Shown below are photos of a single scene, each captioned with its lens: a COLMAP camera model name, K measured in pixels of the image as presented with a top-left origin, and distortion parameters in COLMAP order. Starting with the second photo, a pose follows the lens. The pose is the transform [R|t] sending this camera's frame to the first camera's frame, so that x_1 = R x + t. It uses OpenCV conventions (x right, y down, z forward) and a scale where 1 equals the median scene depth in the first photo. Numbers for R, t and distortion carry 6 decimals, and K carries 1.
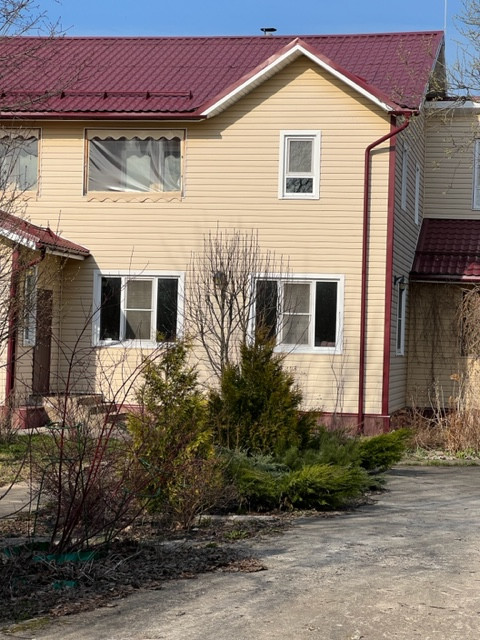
lens RADIAL K [[1452.0, 0, 243.6], [0, 1452.0, 320.0], [0, 0, 1]] dist [0.109586, 0.000000]
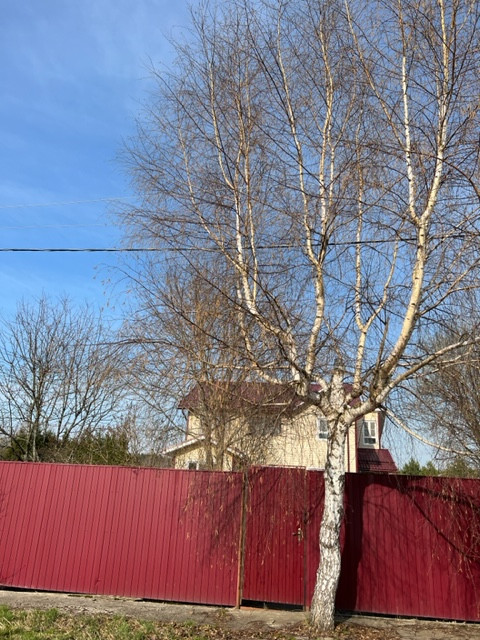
lens RADIAL K [[484.3, 0, 239.3], [0, 484.3, 317.9], [0, 0, 1]] dist [0.040915, -0.032651]
pose [[0.995182, 0.044589, 0.087322, -0.230661], [-0.015767, 0.951795, -0.306328, -0.015305], [-0.096771, 0.303475, 0.947913, 0.000614]]
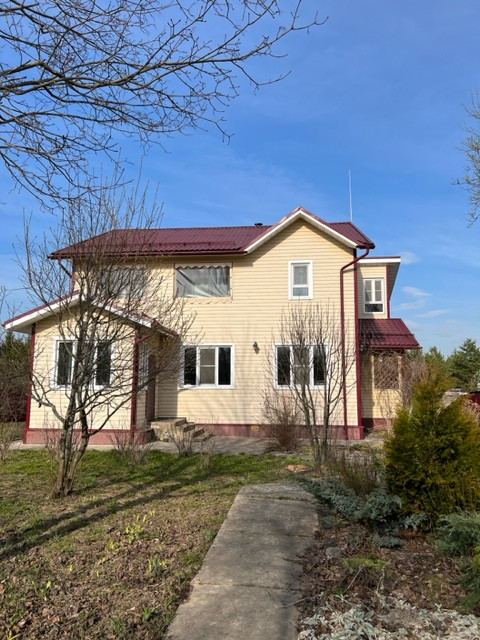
lens RADIAL K [[484.3, 0, 235.1], [0, 484.3, 320.7], [0, 0, 1]] dist [0.040915, -0.032651]
pose [[0.994839, -0.013923, 0.100505, -0.096613], [0.025087, 0.993538, -0.110688, 0.003367], [-0.098314, 0.112638, 0.988760, 0.437385]]
